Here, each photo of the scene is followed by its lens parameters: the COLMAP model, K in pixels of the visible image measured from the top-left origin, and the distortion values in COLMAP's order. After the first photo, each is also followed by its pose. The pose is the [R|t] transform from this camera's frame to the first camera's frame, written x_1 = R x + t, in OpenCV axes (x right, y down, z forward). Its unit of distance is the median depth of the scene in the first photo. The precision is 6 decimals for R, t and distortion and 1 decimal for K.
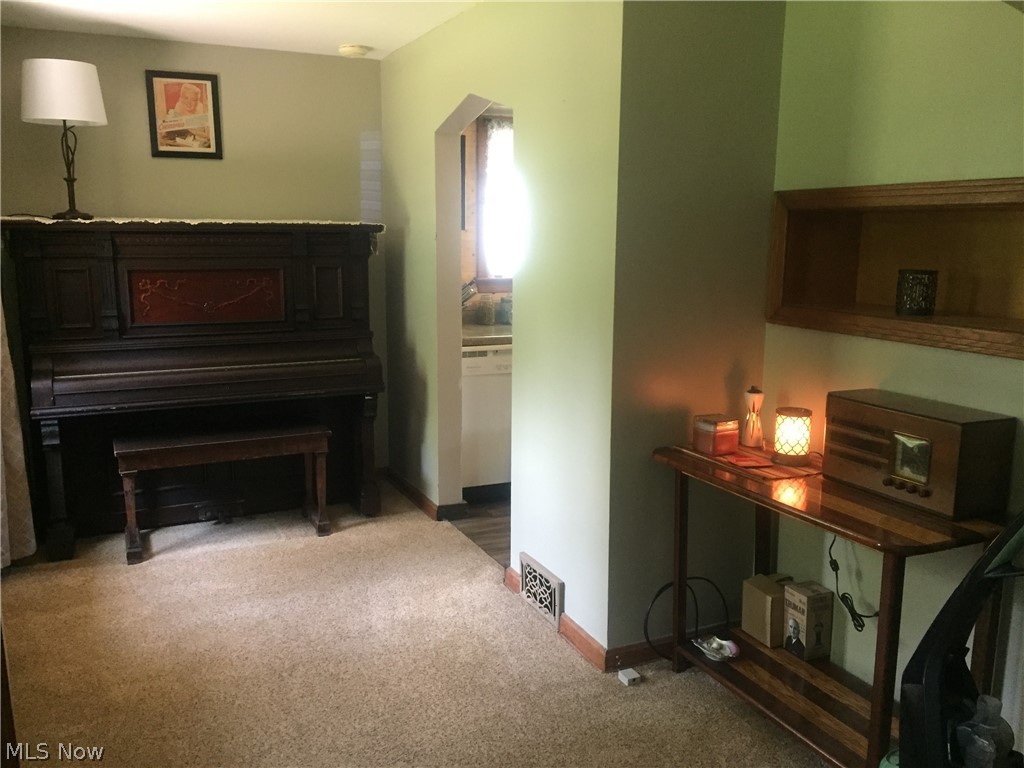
lens RADIAL K [[860.1, 0, 511.5], [0, 860.1, 385.7], [0, 0, 1]] dist [0.038550, -0.044987]
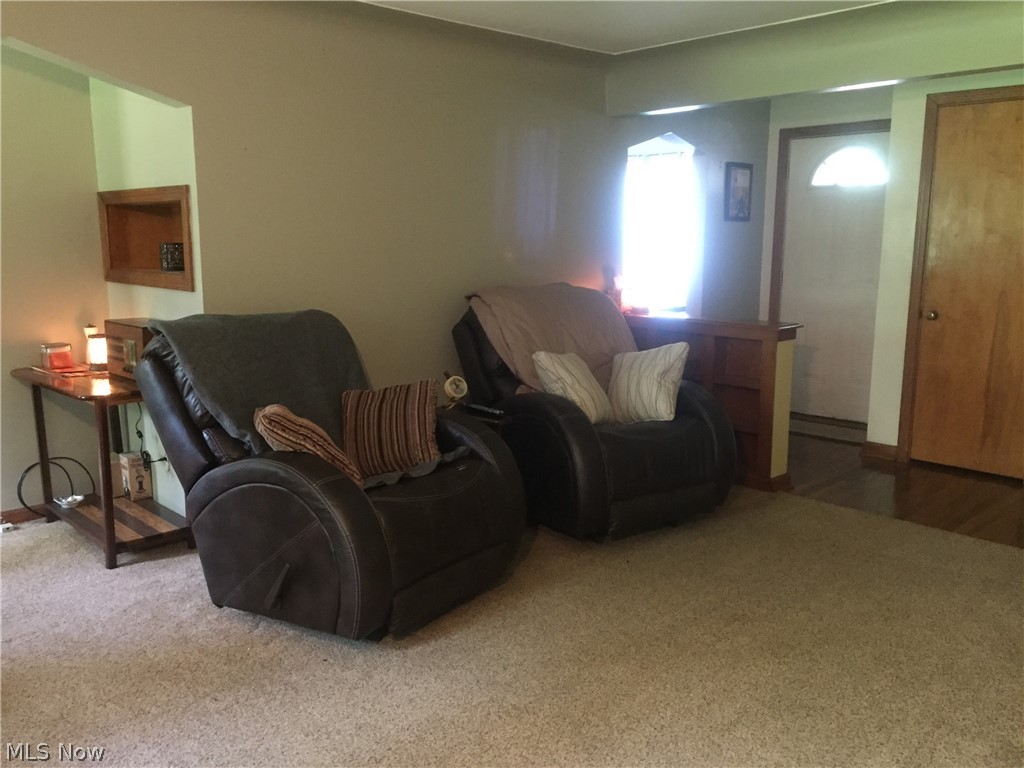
lens RADIAL K [[860.1, 0, 512.4], [0, 860.1, 385.0], [0, 0, 1]] dist [0.038550, -0.044987]
pose [[0.924029, -0.061008, 0.377423, 0.389821], [0.060255, 0.998087, 0.013813, 0.131265], [-0.377544, 0.009978, 0.925938, -0.657243]]
